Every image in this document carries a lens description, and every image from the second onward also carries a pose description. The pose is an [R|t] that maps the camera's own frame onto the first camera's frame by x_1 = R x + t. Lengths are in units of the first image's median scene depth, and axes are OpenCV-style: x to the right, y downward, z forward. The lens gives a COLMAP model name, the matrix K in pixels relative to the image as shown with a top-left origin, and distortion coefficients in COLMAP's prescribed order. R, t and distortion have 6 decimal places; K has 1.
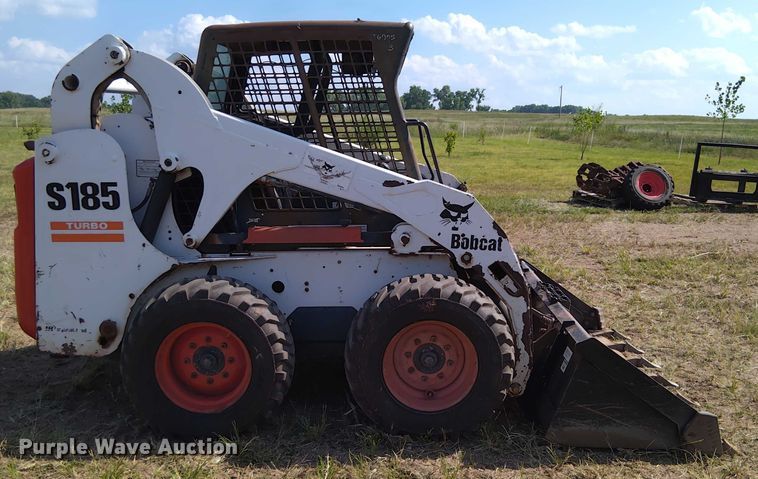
lens RADIAL K [[689.4, 0, 391.0], [0, 689.4, 255.8], [0, 0, 1]] dist [0.109288, -0.190629]
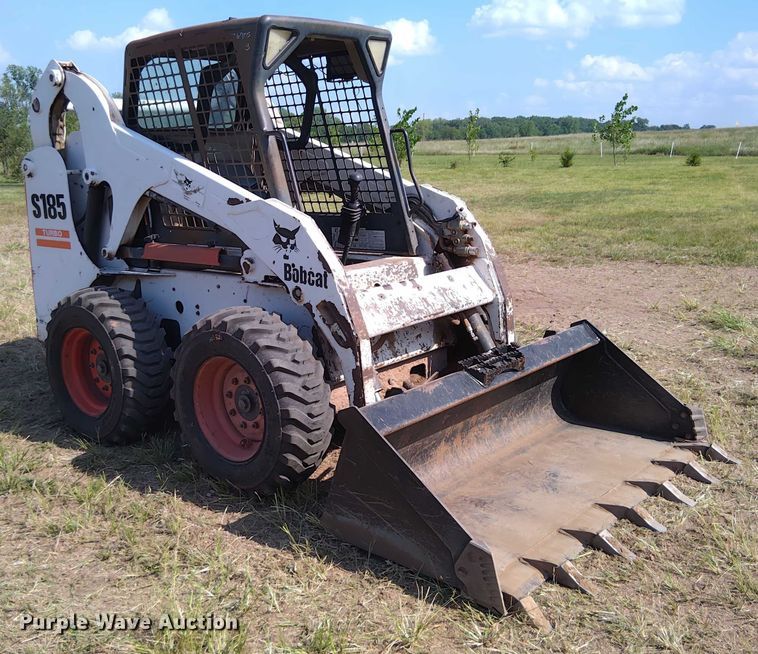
lens RADIAL K [[841.9, 0, 379.0], [0, 841.9, 327.0], [0, 0, 1]] dist [0.077197, -0.014560]
pose [[0.764642, 0.115711, -0.633983, 0.849624], [-0.100918, 0.993111, 0.059541, -0.027437], [0.636505, 0.018453, 0.771052, 0.279788]]
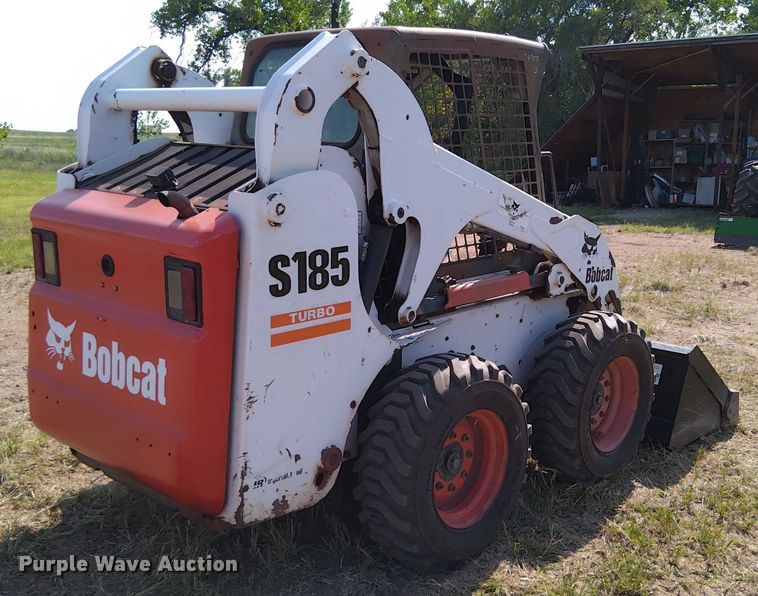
lens RADIAL K [[847.1, 0, 404.7], [0, 847.1, 319.0], [0, 0, 1]] dist [0.077549, 0.002505]
pose [[0.676245, -0.149927, 0.721259, -0.961379], [0.130528, 0.987966, 0.082985, -0.094264], [-0.725020, 0.038026, 0.687677, 0.372087]]
